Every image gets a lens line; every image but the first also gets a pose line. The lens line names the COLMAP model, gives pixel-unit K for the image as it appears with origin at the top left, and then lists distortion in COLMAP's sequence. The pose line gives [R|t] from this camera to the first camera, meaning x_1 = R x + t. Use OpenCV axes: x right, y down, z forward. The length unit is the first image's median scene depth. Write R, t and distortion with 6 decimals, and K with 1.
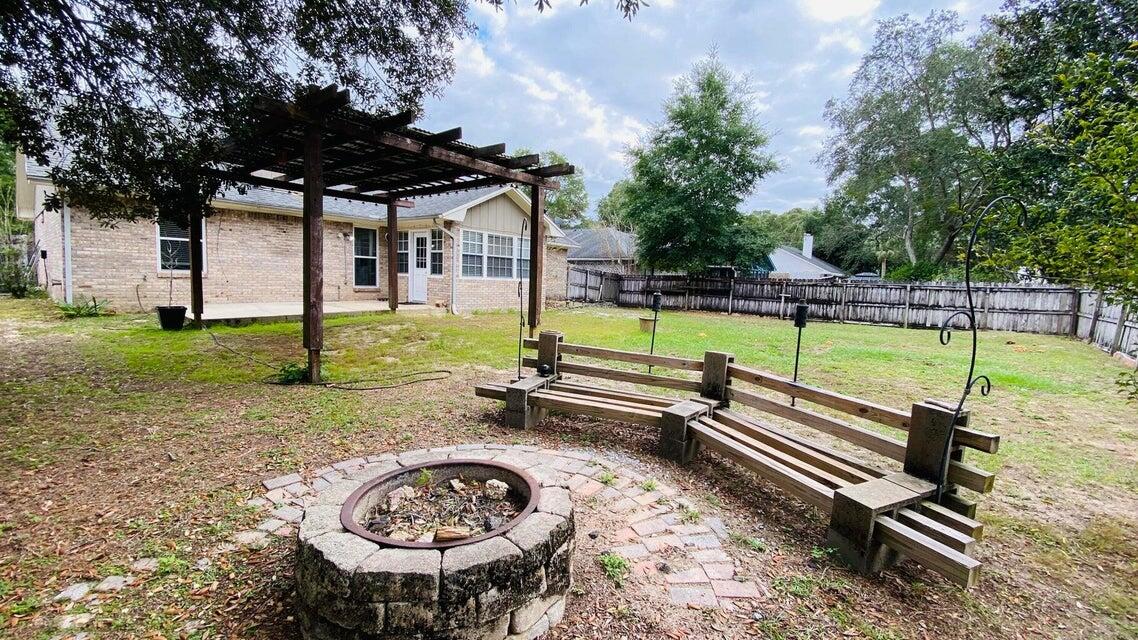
lens RADIAL K [[460.1, 0, 572.7], [0, 460.1, 318.7], [0, 0, 1]] dist [0.049988, -0.033590]
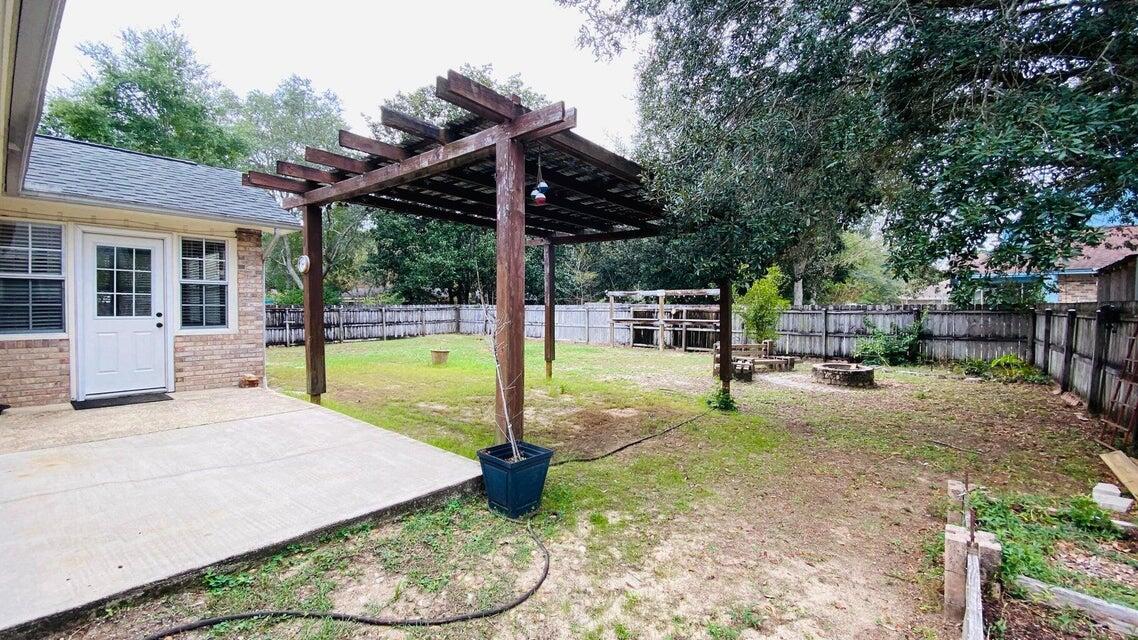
lens RADIAL K [[460.0, 0, 572.6], [0, 460.0, 315.9], [0, 0, 1]] dist [0.001601, -0.011396]
pose [[0.015616, -0.055828, 0.998318, -0.589916], [0.088460, 0.994602, 0.054237, -0.073661], [-0.995957, 0.087464, 0.020470, 0.437399]]
